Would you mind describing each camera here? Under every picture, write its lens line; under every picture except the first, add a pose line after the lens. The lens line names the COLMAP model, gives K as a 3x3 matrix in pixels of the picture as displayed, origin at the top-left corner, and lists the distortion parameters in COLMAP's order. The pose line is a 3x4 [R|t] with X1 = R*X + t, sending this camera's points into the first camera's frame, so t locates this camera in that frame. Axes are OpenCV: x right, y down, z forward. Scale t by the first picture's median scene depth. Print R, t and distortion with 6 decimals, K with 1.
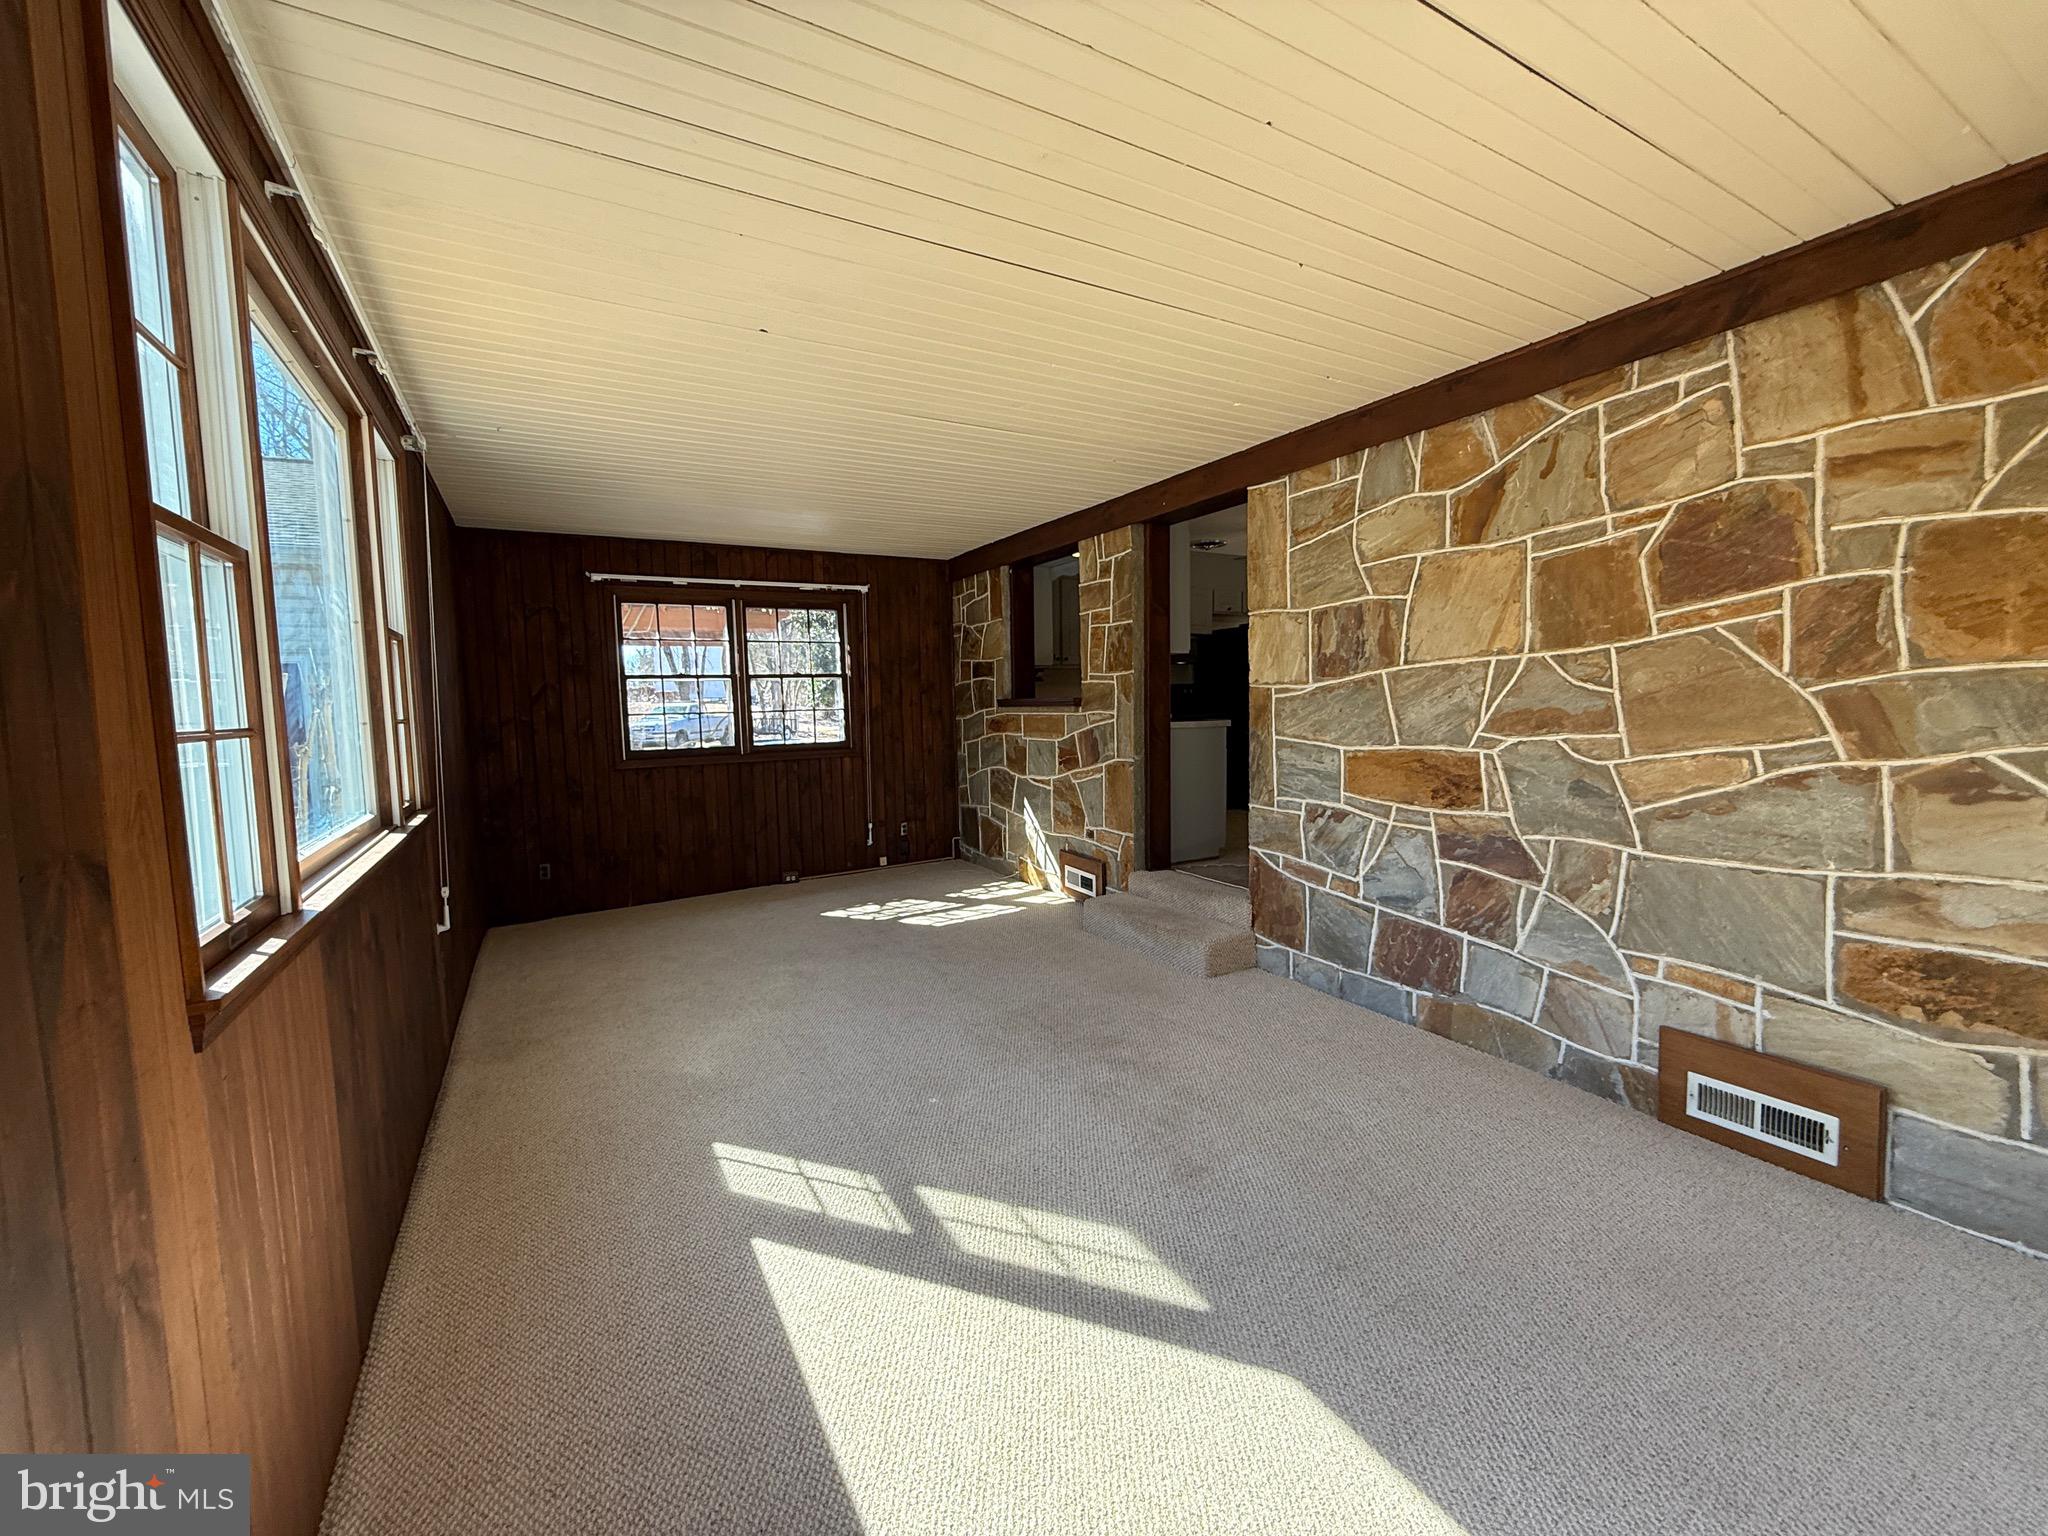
lens RADIAL K [[820.2, 0, 1014.4], [0, 820.2, 758.3], [0, 0, 1]] dist [0.001170, -0.000242]
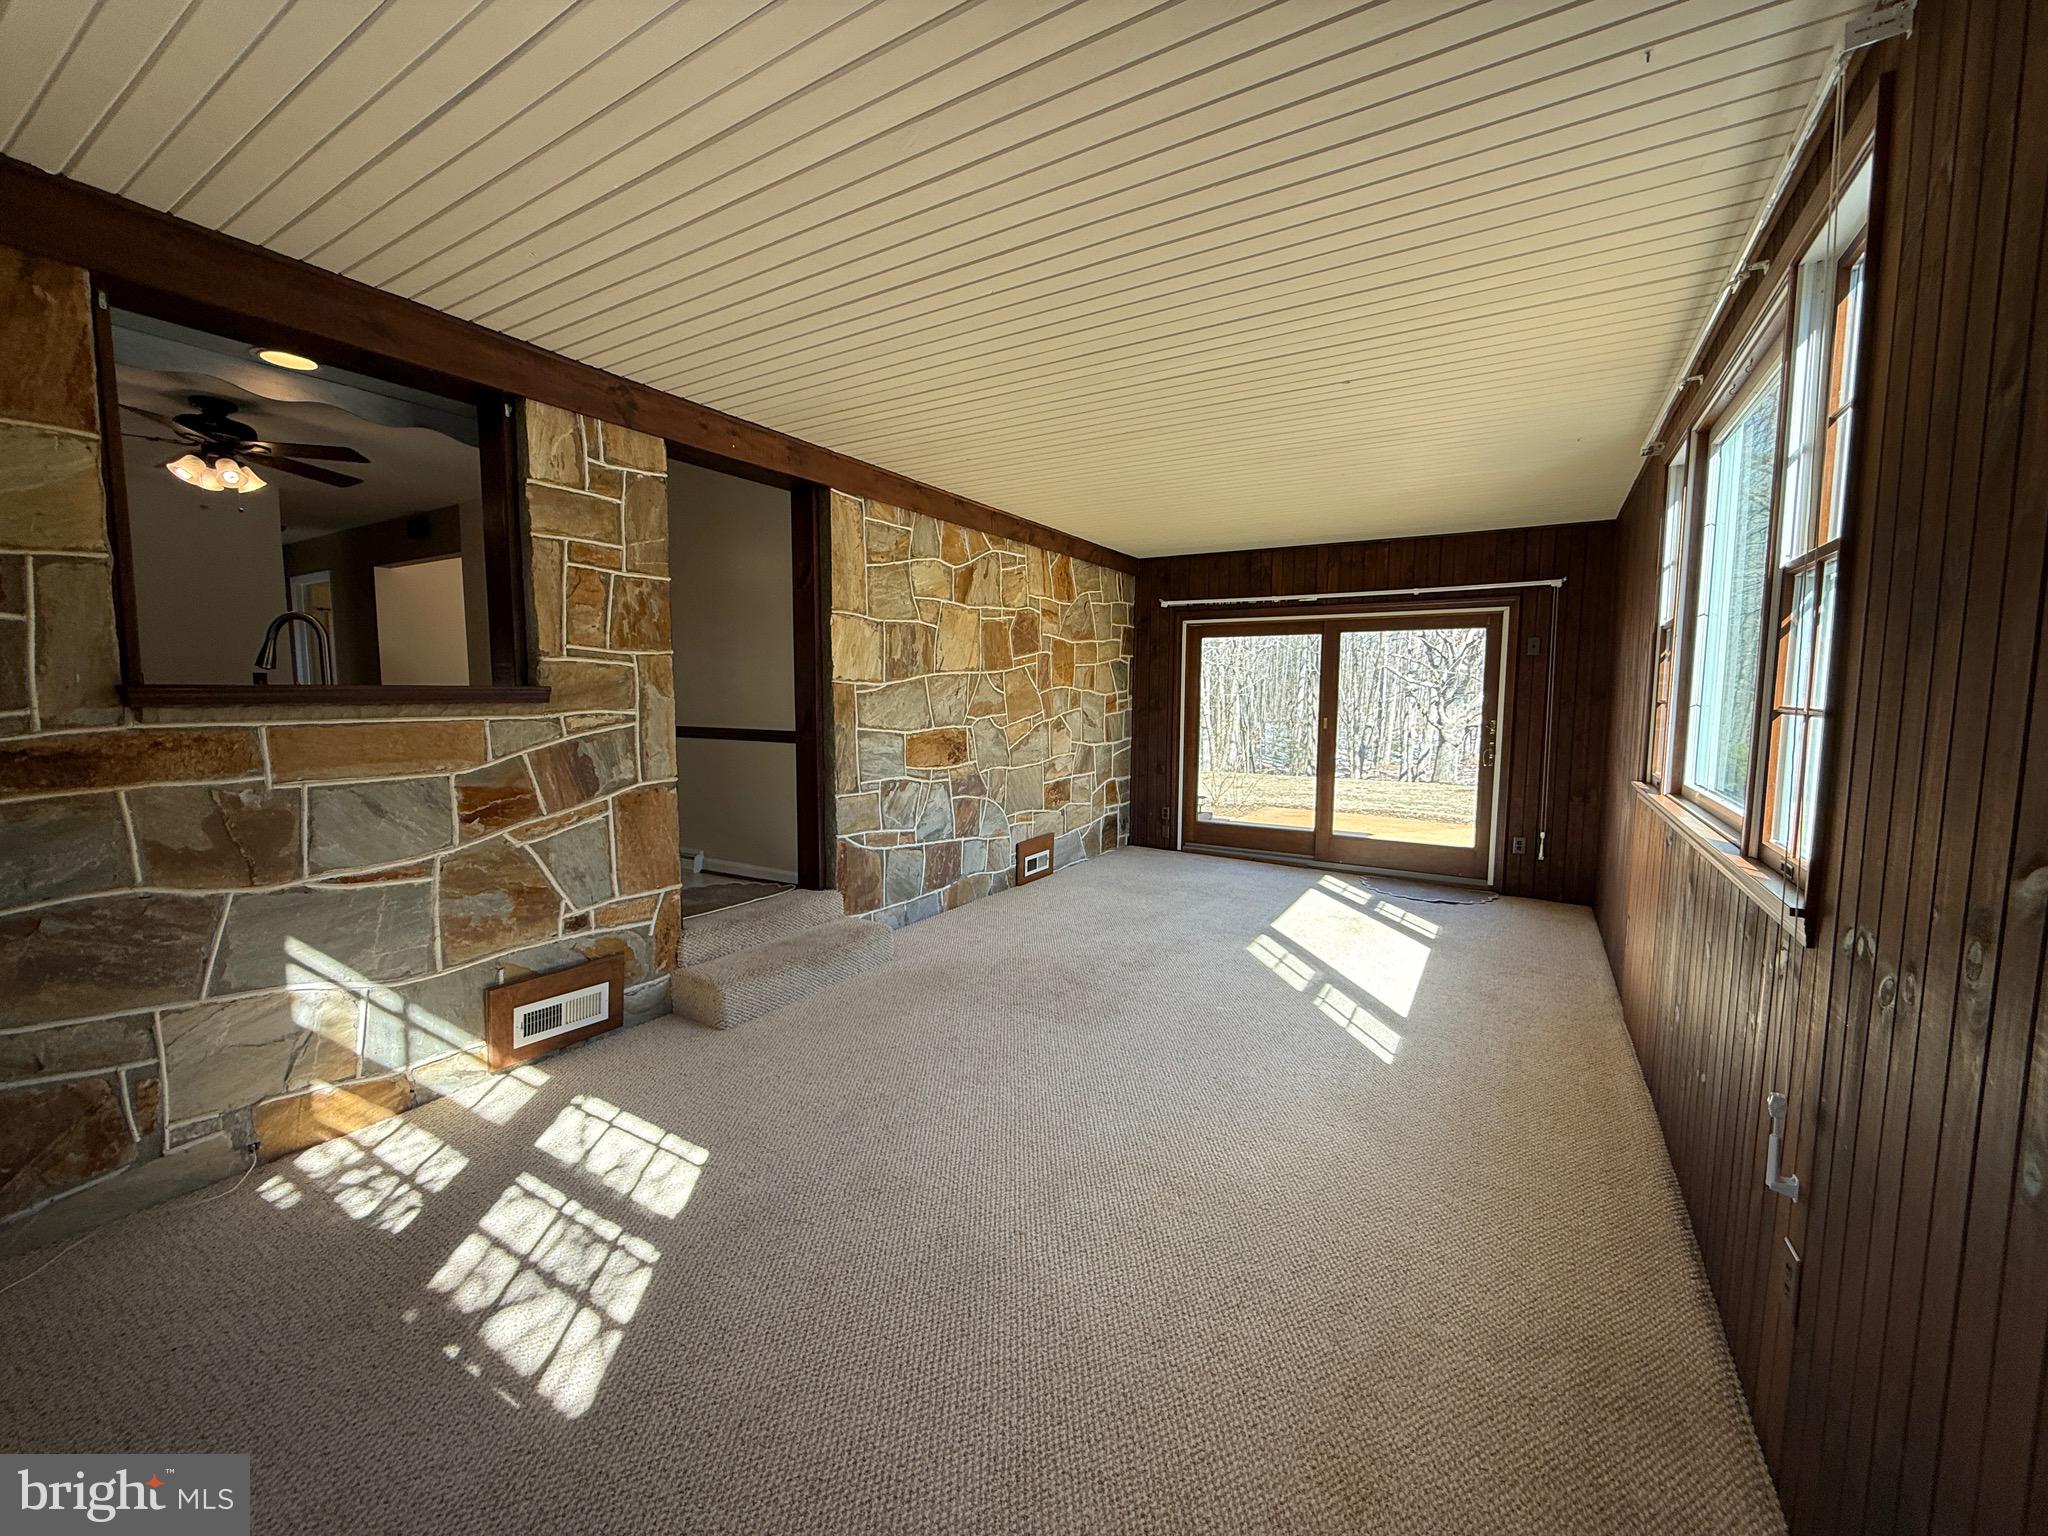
lens RADIAL K [[820.2, 0, 1014.6], [0, 820.2, 766.0], [0, 0, 1]] dist [0.001170, -0.000242]
pose [[-0.477246, -0.058562, 0.876816, -0.860340], [0.070337, 0.992030, 0.104541, -0.087519], [-0.875950, 0.111564, -0.469324, 1.523114]]
